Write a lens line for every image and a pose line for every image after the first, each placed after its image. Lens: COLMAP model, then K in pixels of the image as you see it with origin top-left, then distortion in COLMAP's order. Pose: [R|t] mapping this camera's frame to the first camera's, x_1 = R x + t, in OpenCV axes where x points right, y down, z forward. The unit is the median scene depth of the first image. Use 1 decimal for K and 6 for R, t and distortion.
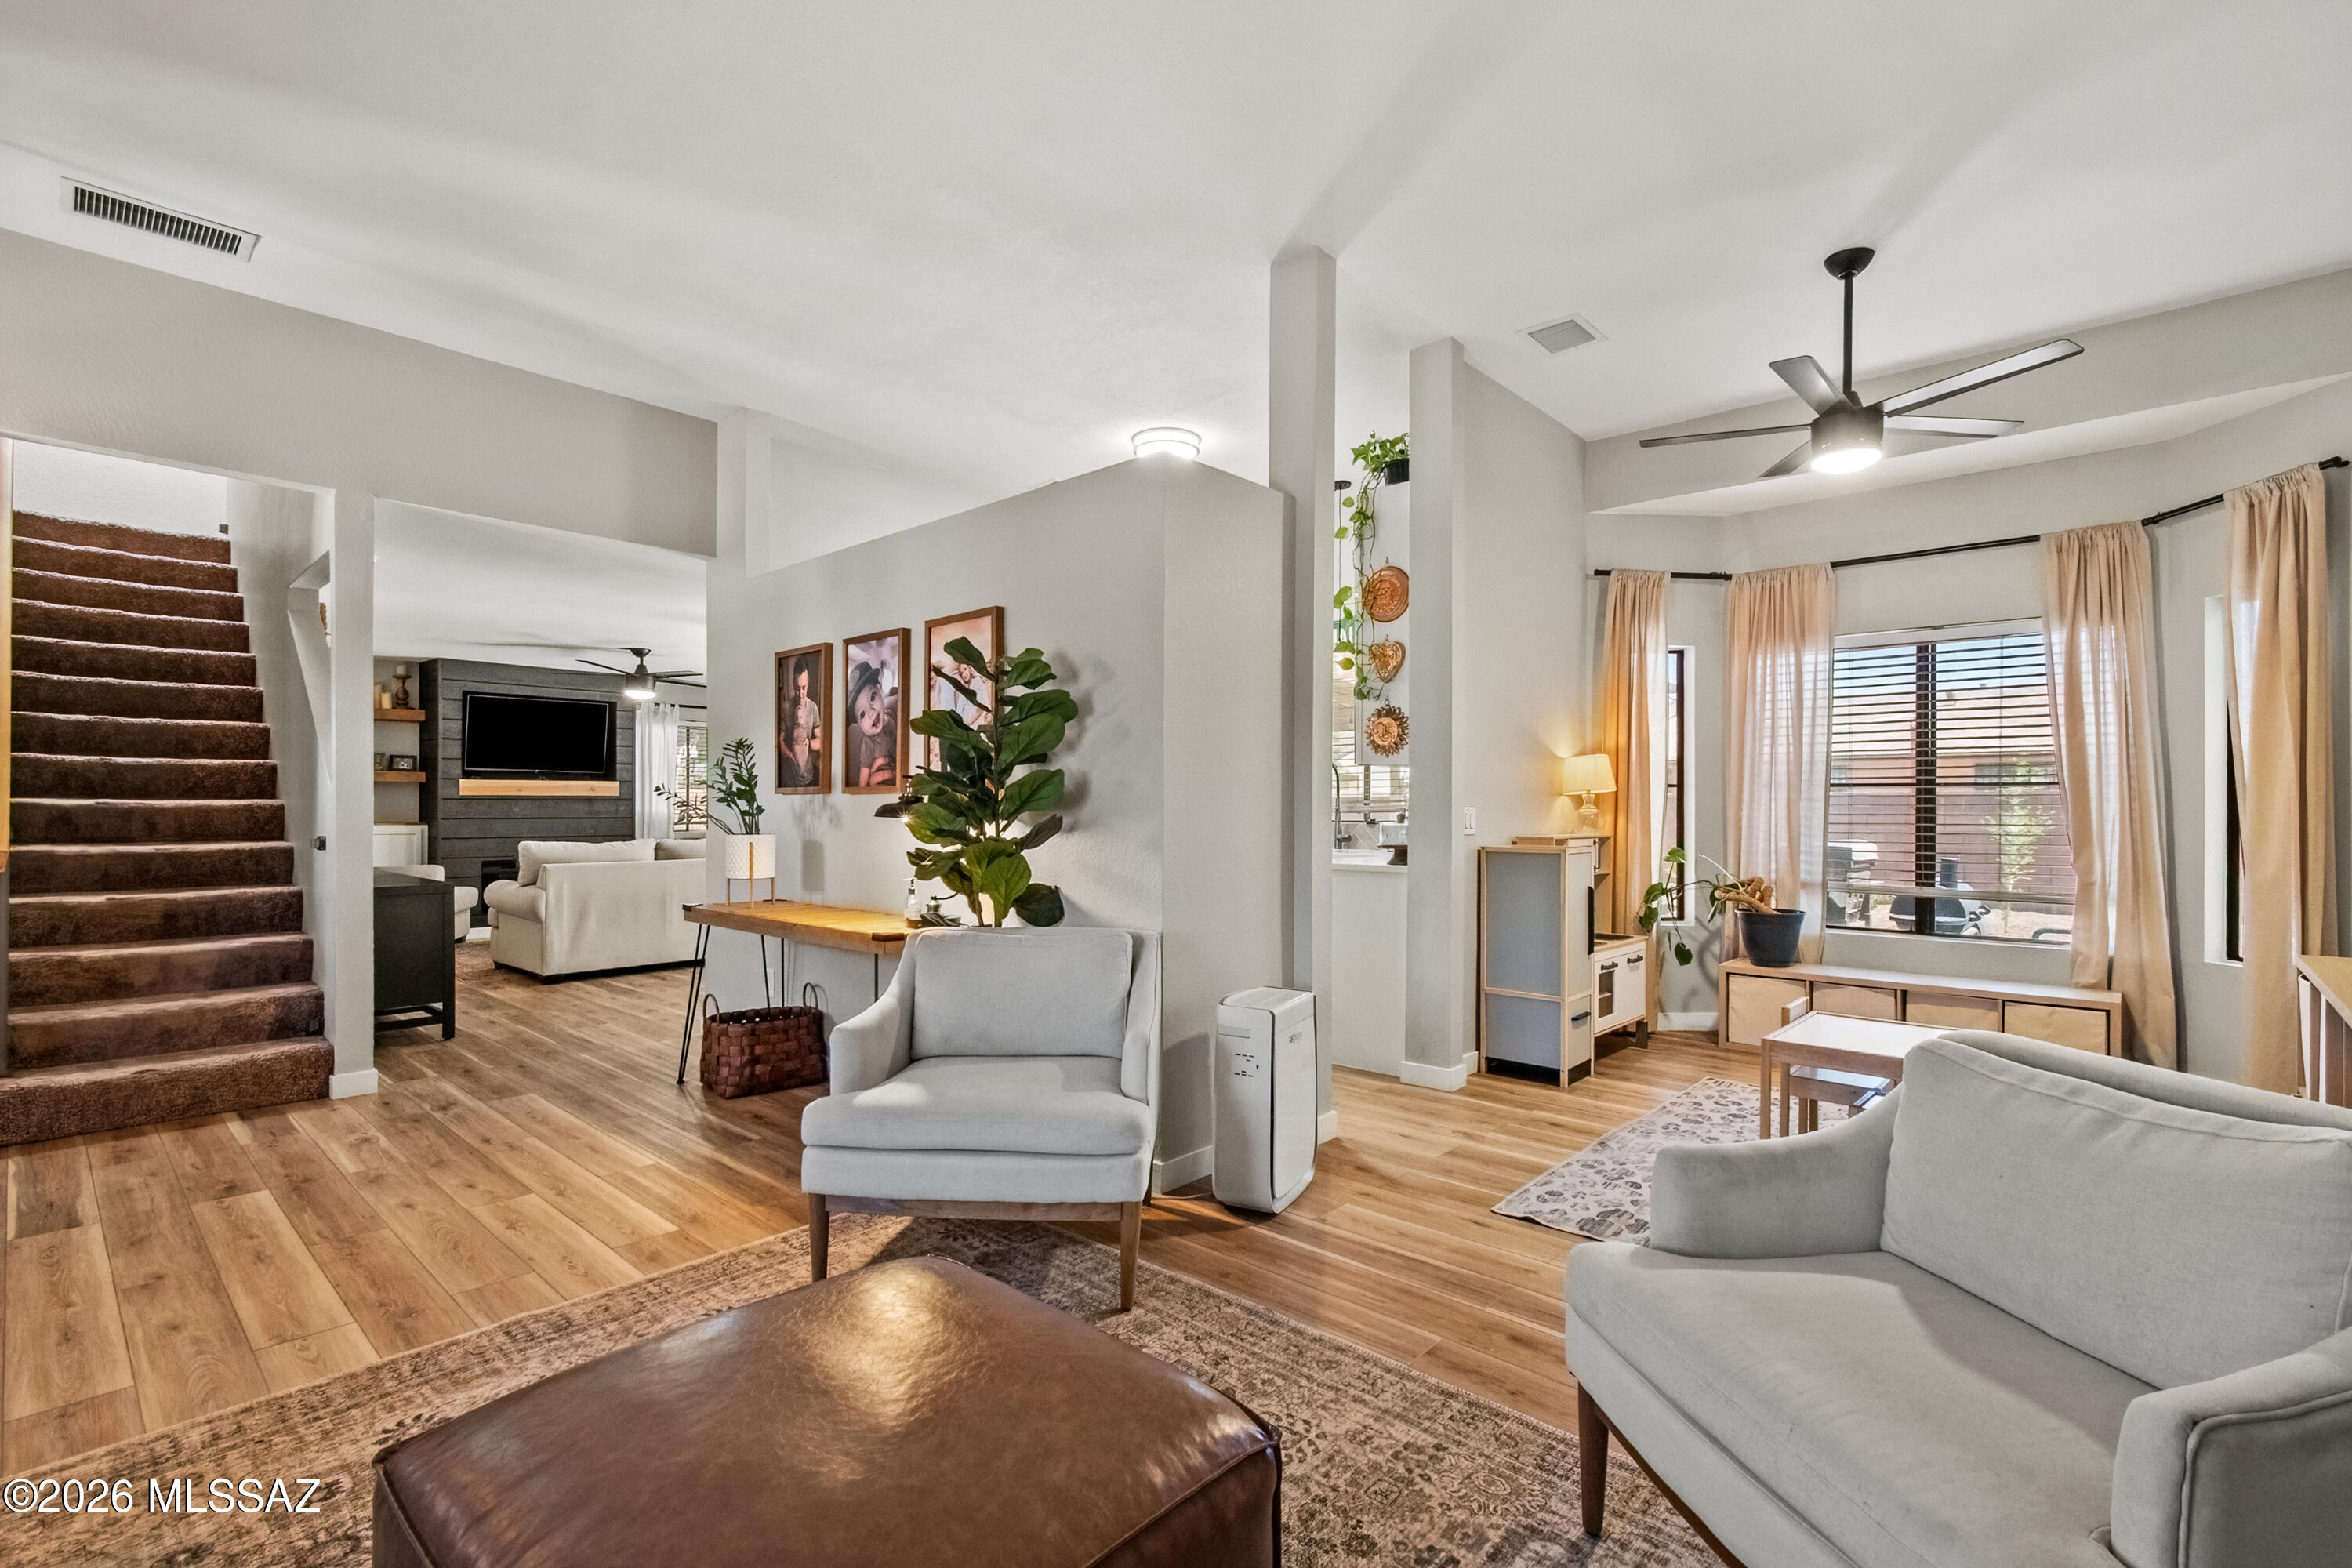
lens RADIAL K [[1063.7, 0, 1181.1], [0, 1063.7, 806.1], [0, 0, 1]] dist [0.002755, 0.000067]
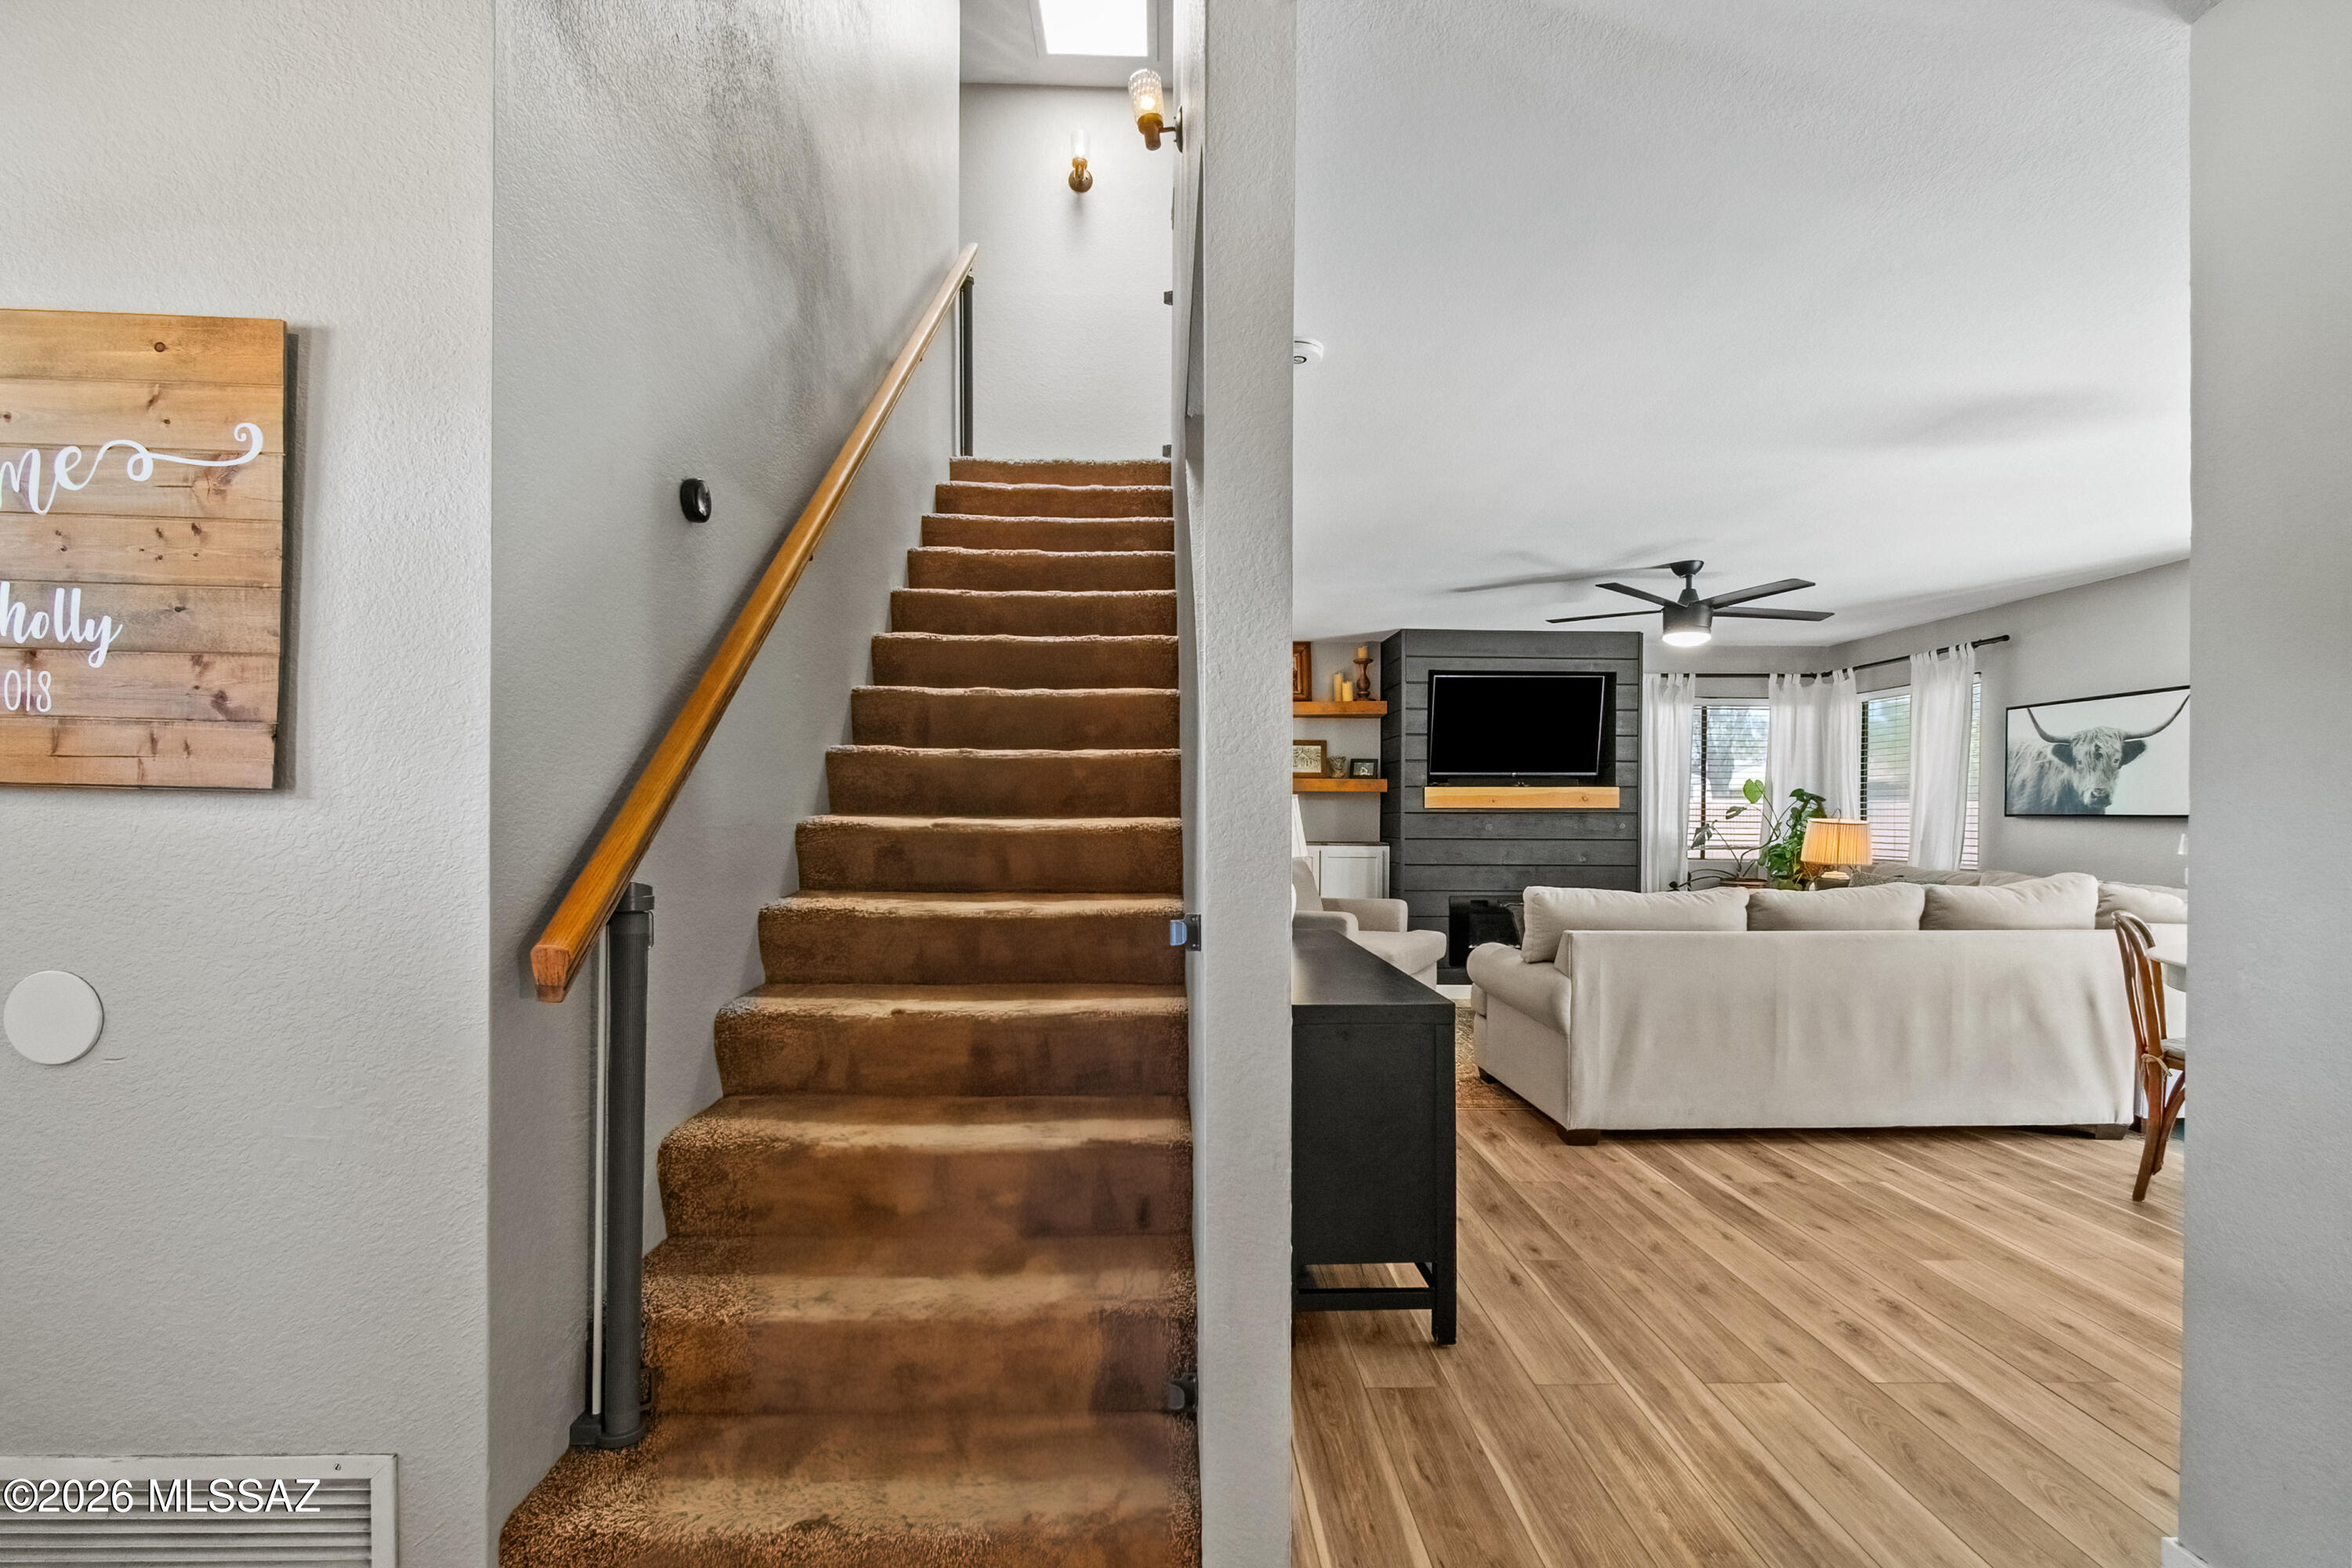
lens RADIAL K [[1061.0, 0, 1180.6], [0, 1061.0, 824.5], [0, 0, 1]] dist [-0.000567, -0.000327]
pose [[0.695138, 0.005283, -0.718857, -0.262275], [-0.001049, 0.999979, 0.006335, -0.003308], [0.718875, -0.003649, 0.695129, 0.359549]]
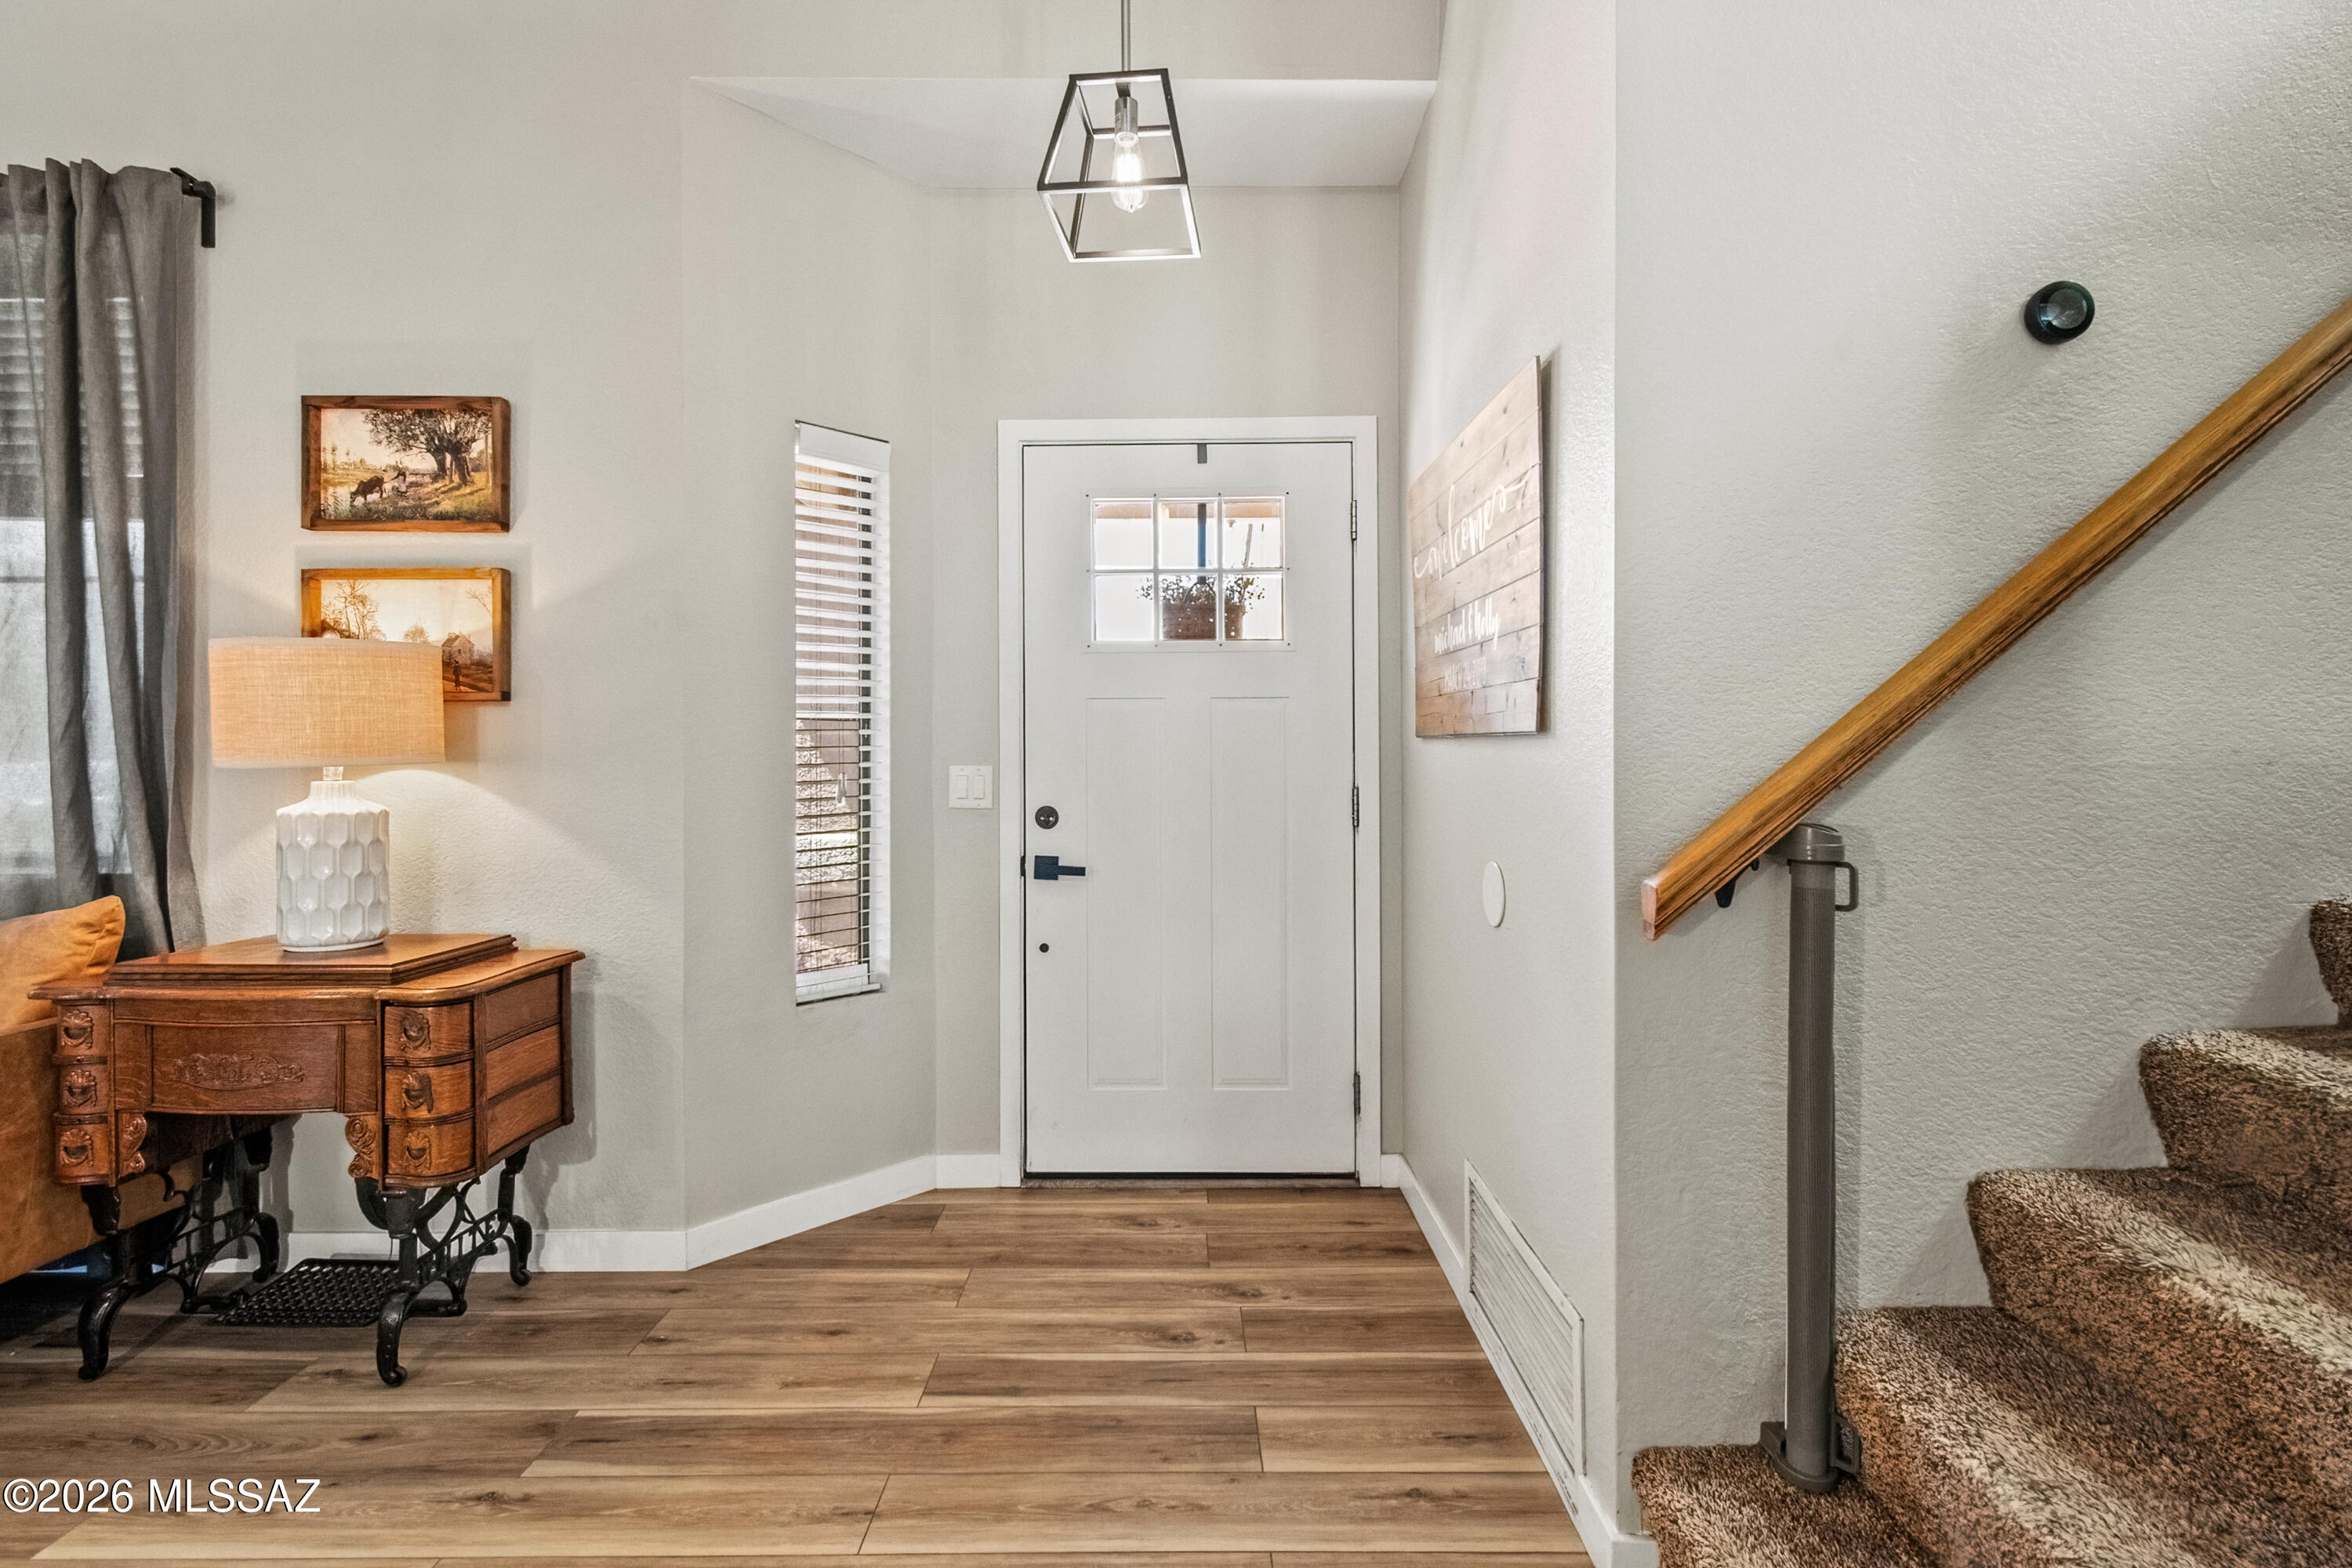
lens RADIAL K [[1033.7, 0, 1176.0], [0, 1033.7, 784.0], [0, 0, 1]] dist [-0.000393, -0.000265]
pose [[-0.739301, 0.000718, -0.673375, -0.288006], [-0.003463, 0.999982, 0.004869, 0.001027], [0.673366, 0.005931, -0.739285, 0.461119]]
